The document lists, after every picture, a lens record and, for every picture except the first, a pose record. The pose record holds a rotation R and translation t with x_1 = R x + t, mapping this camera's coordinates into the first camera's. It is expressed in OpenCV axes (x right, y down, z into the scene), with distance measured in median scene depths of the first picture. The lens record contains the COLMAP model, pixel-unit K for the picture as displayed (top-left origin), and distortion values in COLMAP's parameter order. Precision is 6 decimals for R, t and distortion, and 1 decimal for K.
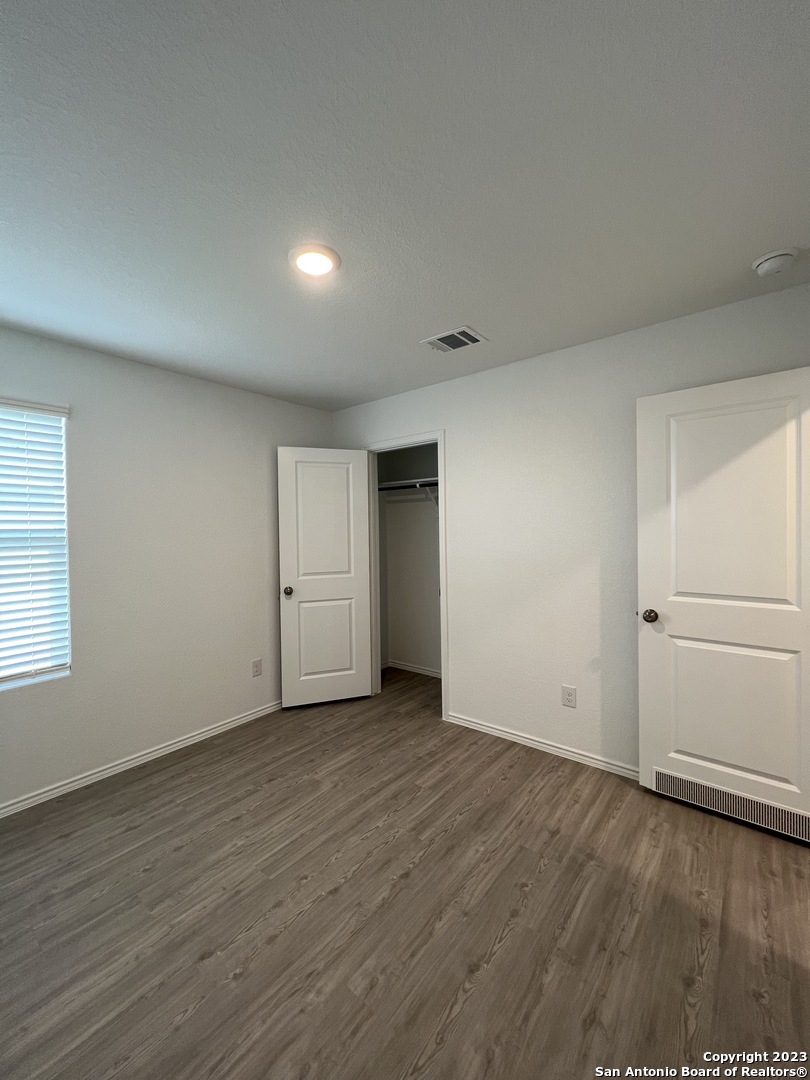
lens RADIAL K [[430.7, 0, 411.5], [0, 430.7, 535.9], [0, 0, 1]] dist [-0.001447, 0.000111]
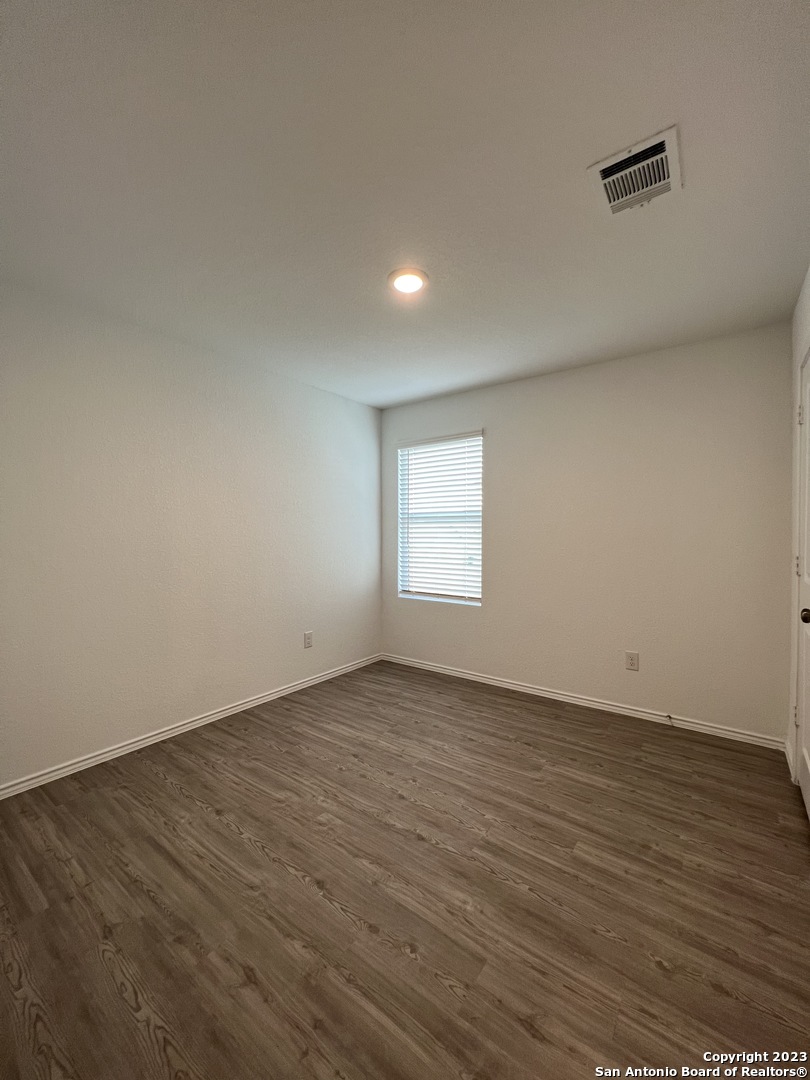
lens RADIAL K [[430.7, 0, 401.3], [0, 430.7, 536.0], [0, 0, 1]] dist [-0.001447, 0.000111]
pose [[0.029926, 0.027275, -0.999180, 0.859408], [-0.016464, 0.999505, 0.026791, 0.046419], [0.999417, 0.015649, 0.030360, 0.803306]]
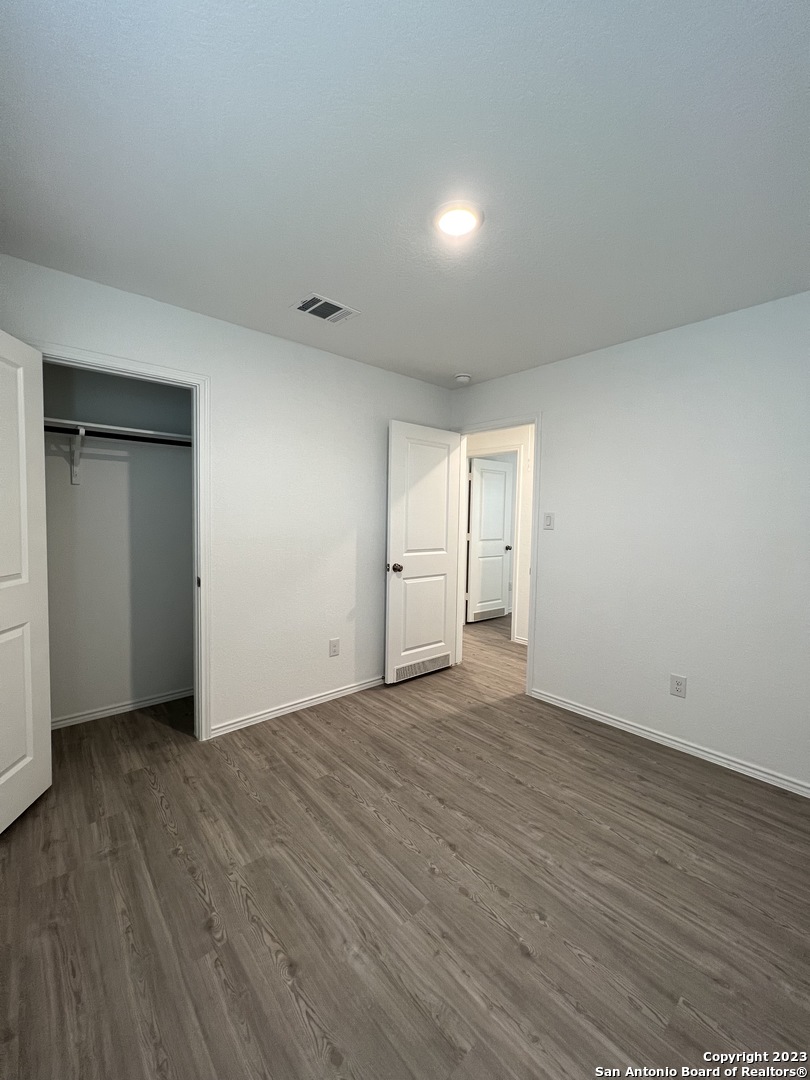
lens RADIAL K [[430.7, 0, 400.3], [0, 430.7, 536.3], [0, 0, 1]] dist [-0.001447, 0.000111]
pose [[0.178040, -0.028315, 0.983616, -1.024086], [-0.003991, 0.999557, 0.029496, 0.033529], [-0.984015, -0.009177, 0.177848, 0.799090]]
